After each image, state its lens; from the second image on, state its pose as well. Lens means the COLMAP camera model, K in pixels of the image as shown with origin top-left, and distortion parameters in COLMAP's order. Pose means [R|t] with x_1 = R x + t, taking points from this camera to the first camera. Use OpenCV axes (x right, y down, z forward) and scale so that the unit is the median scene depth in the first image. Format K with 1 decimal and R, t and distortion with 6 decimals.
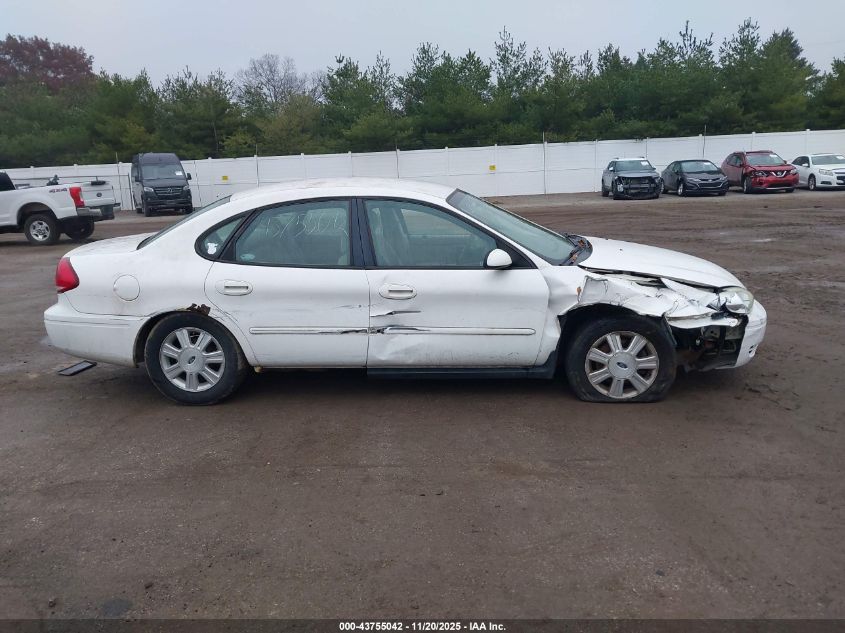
lens RADIAL K [[654.0, 0, 437.6], [0, 654.0, 316.7], [0, 0, 1]] dist [0.061809, -0.104745]
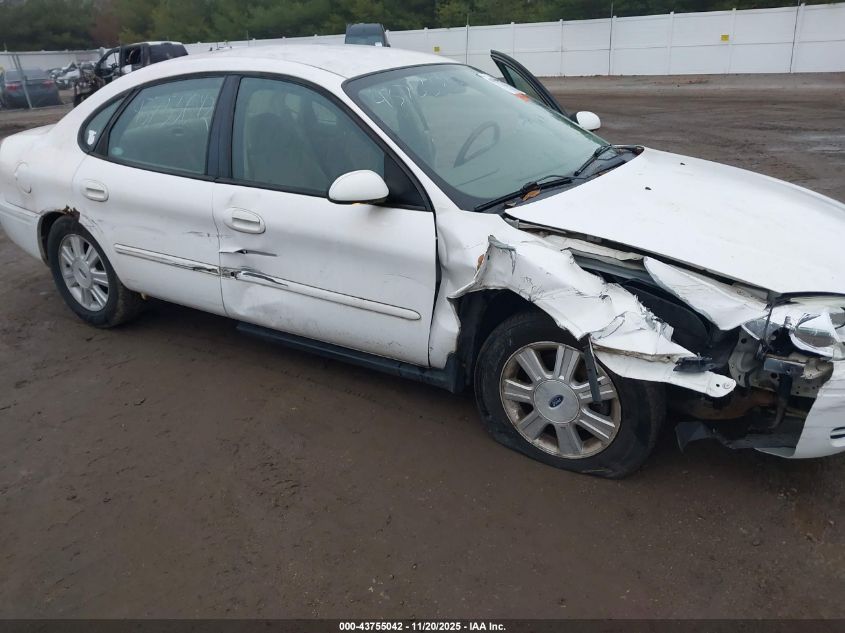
lens RADIAL K [[654.0, 0, 437.6], [0, 654.0, 316.7], [0, 0, 1]] dist [0.061809, -0.104745]
pose [[0.886495, 0.179846, -0.426359, 0.410789], [-0.105111, 0.975560, 0.192961, -0.092106], [0.450642, -0.126245, 0.883733, 0.474218]]
